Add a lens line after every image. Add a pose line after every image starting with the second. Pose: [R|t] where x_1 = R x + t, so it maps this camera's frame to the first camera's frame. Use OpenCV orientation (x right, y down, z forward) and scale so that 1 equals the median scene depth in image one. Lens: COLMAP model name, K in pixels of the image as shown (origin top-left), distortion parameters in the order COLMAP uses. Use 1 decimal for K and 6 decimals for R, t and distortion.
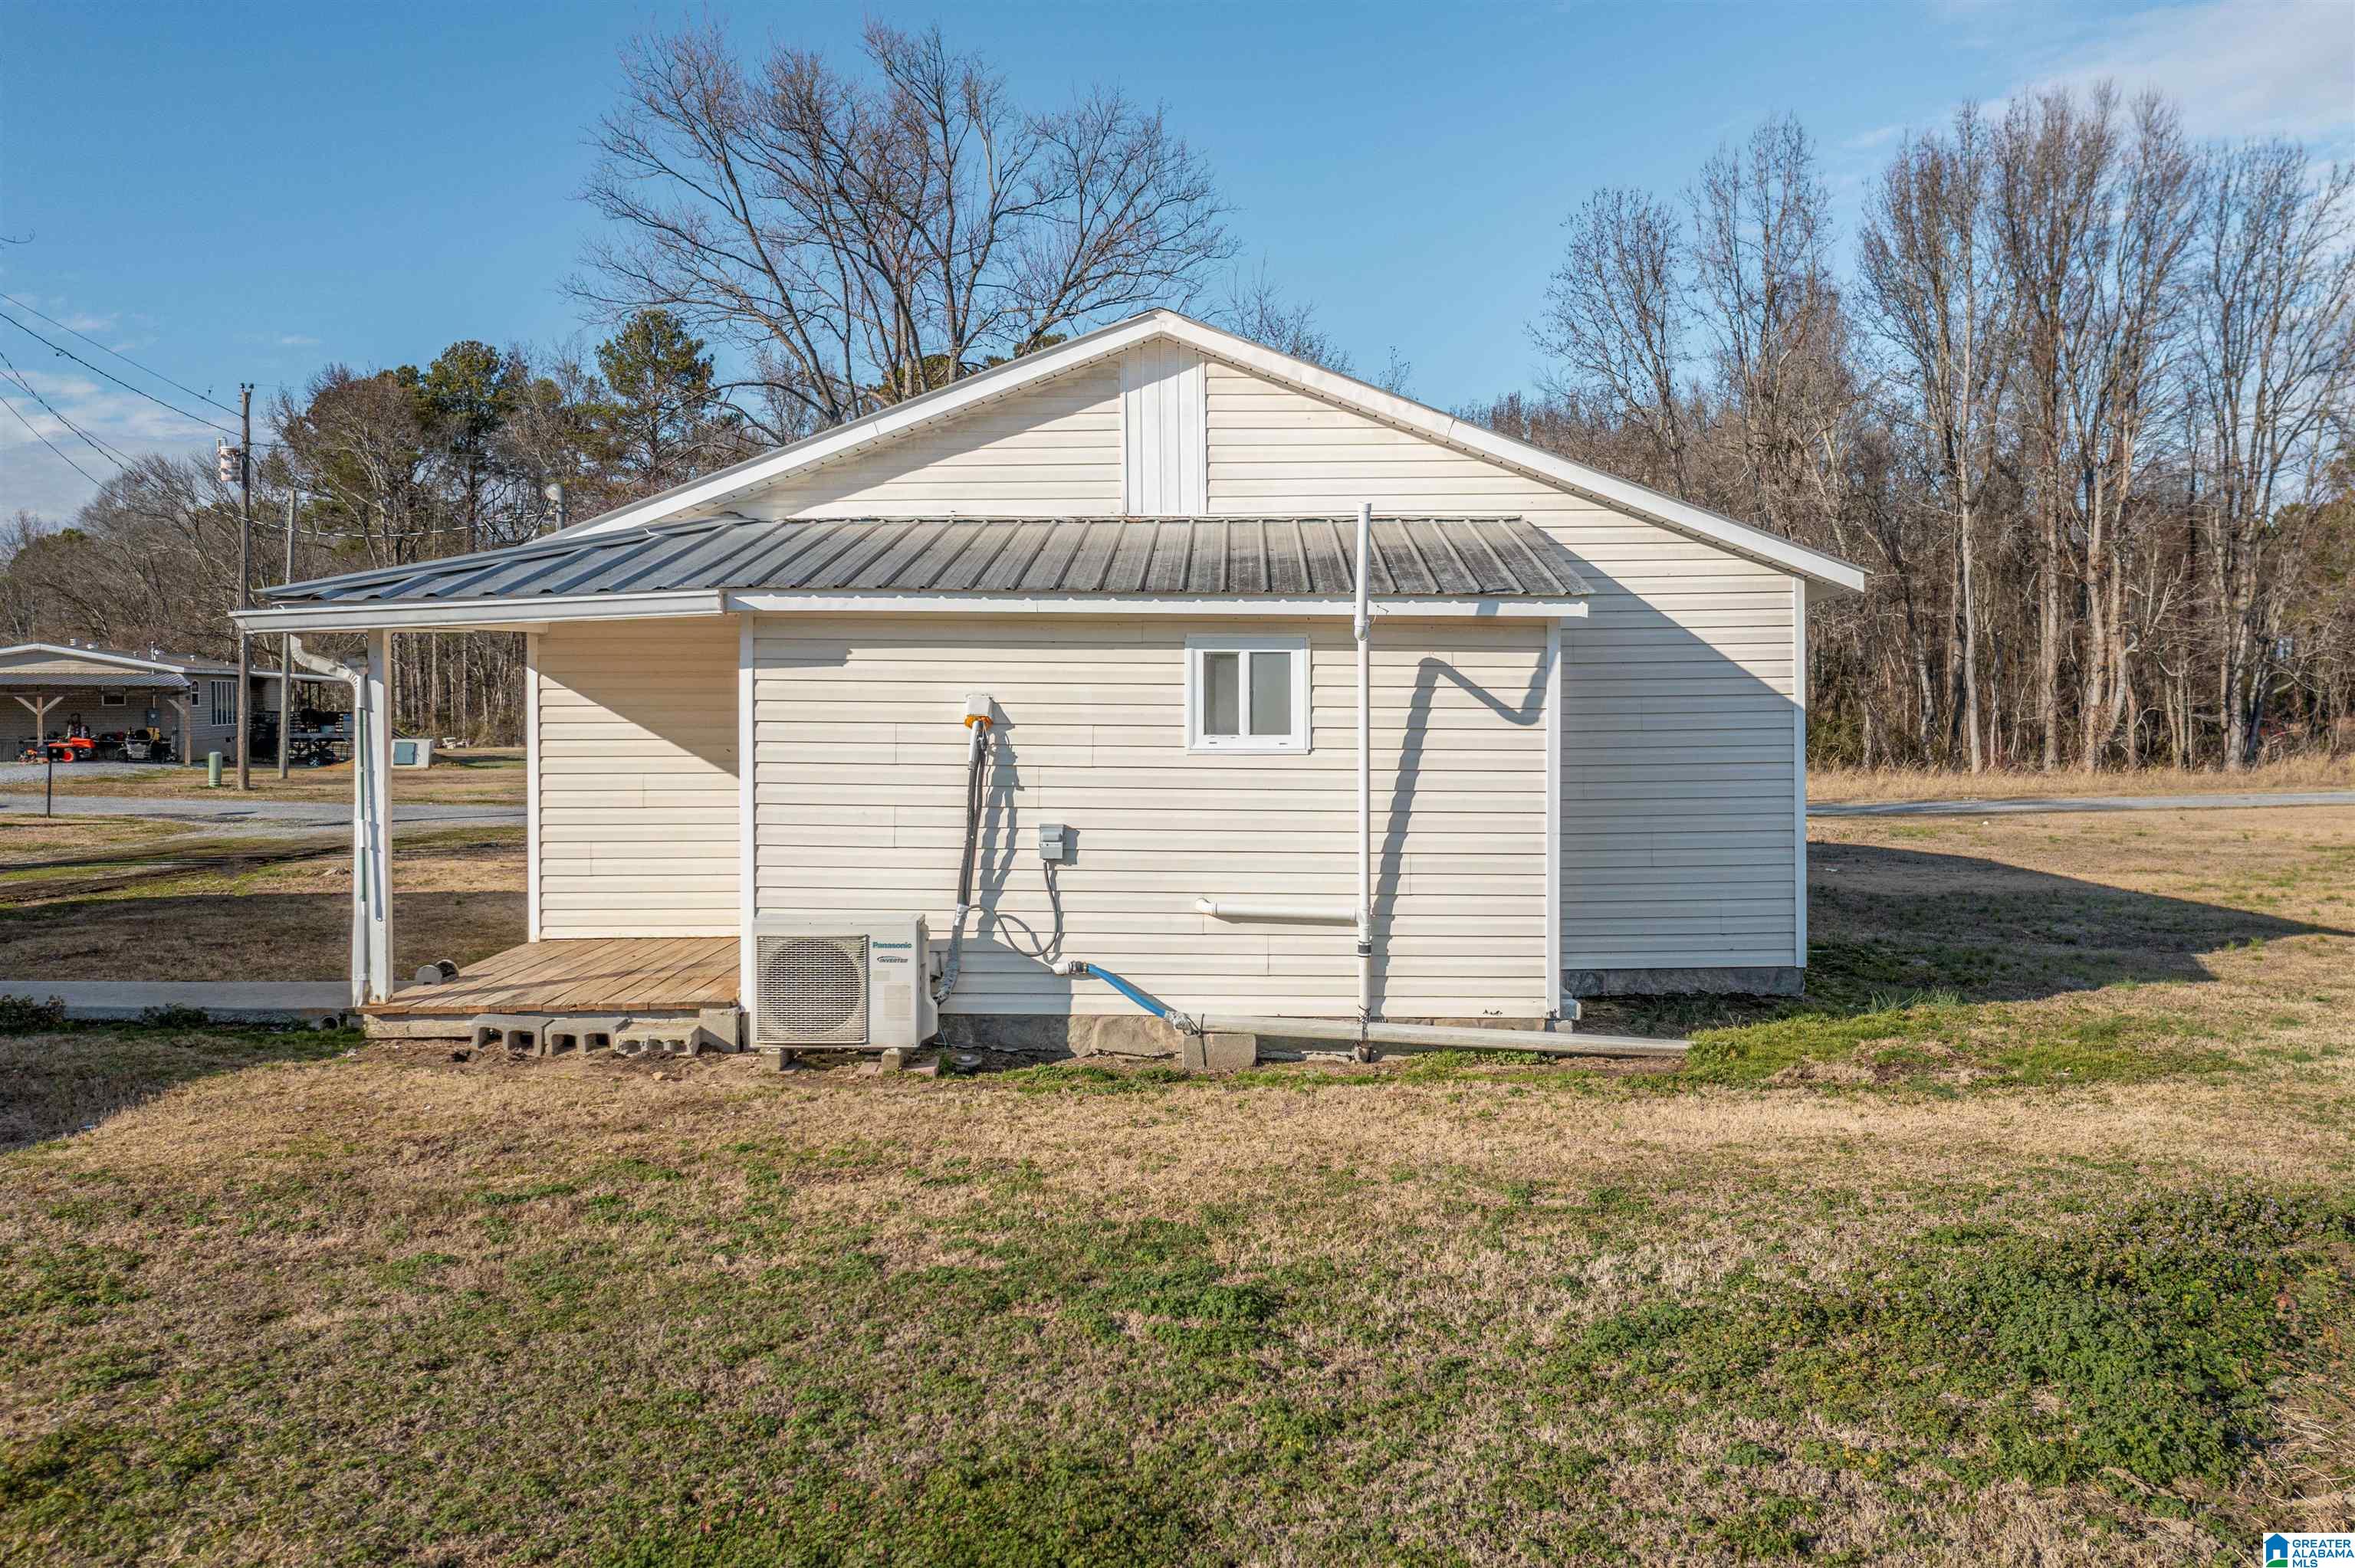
lens RADIAL K [[1893.8, 0, 1272.3], [0, 1893.8, 779.1], [0, 0, 1]] dist [0.139080, -0.321659]
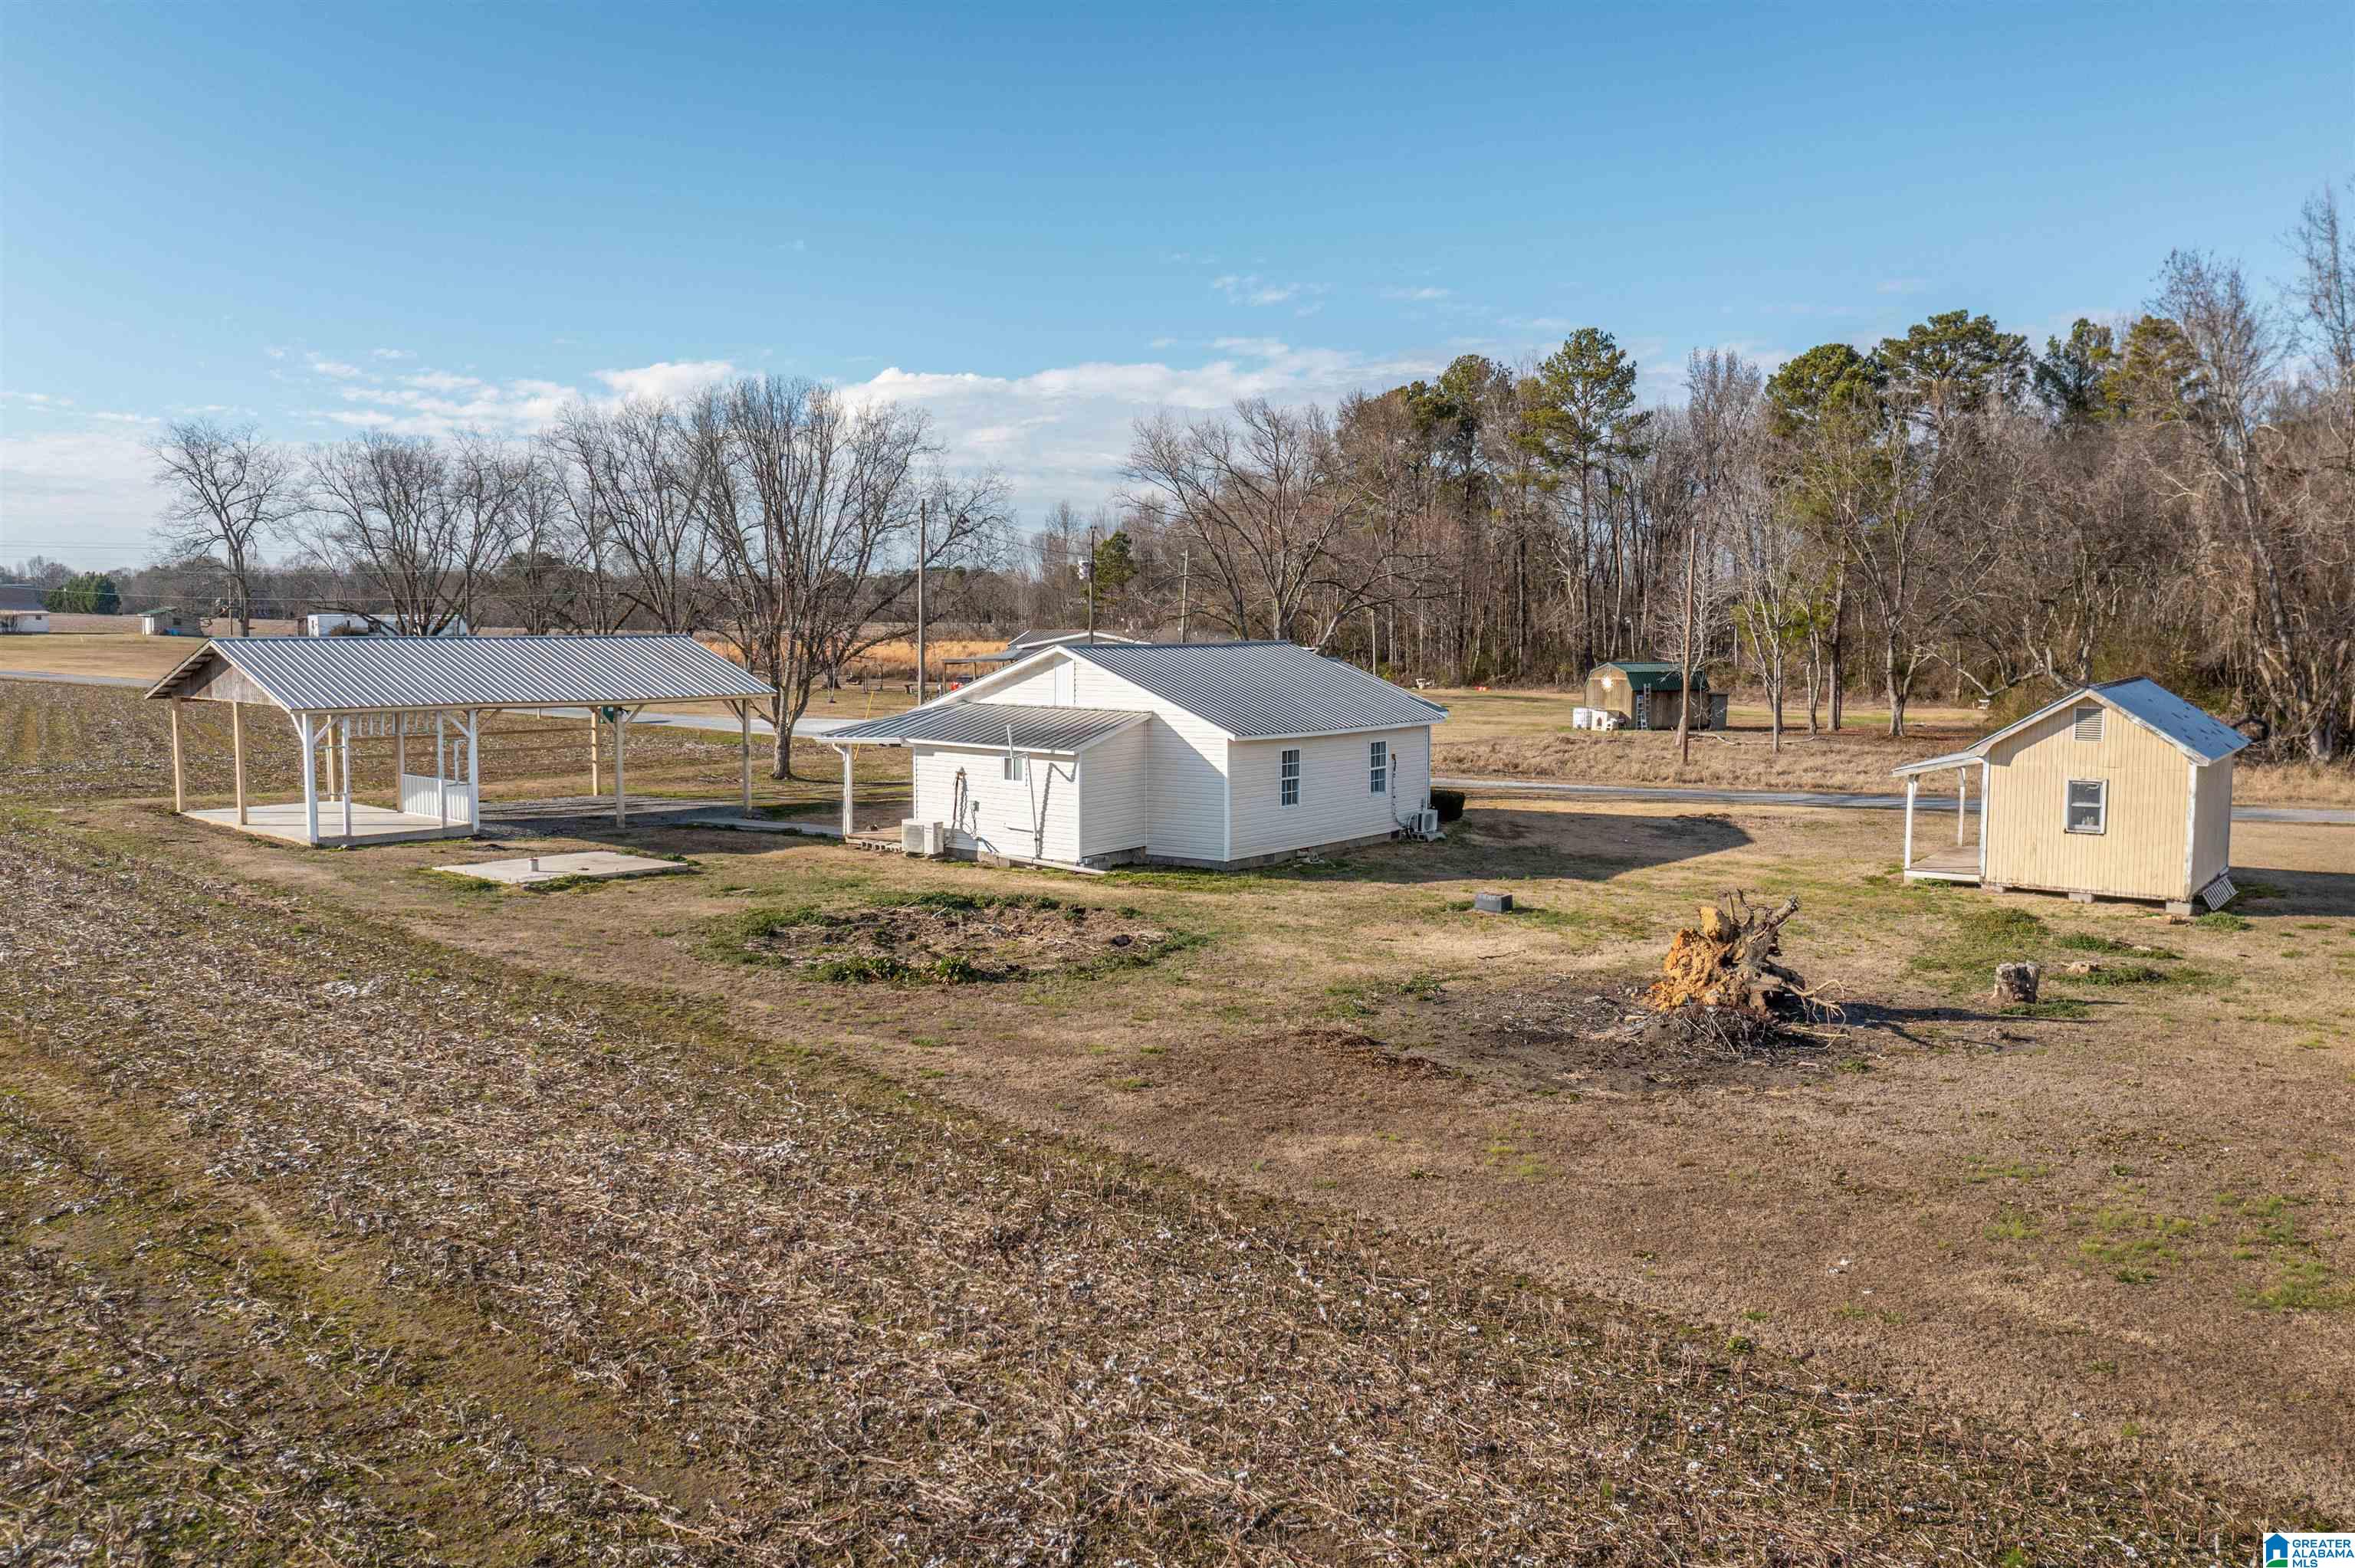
lens RADIAL K [[1893.8, 0, 1272.3], [0, 1893.8, 779.1], [0, 0, 1]] dist [0.139080, -0.321659]
pose [[0.844181, 0.060967, -0.532581, 2.389137], [-0.038468, 0.997840, 0.053253, -0.241646], [0.534677, -0.024468, 0.844702, -1.869362]]
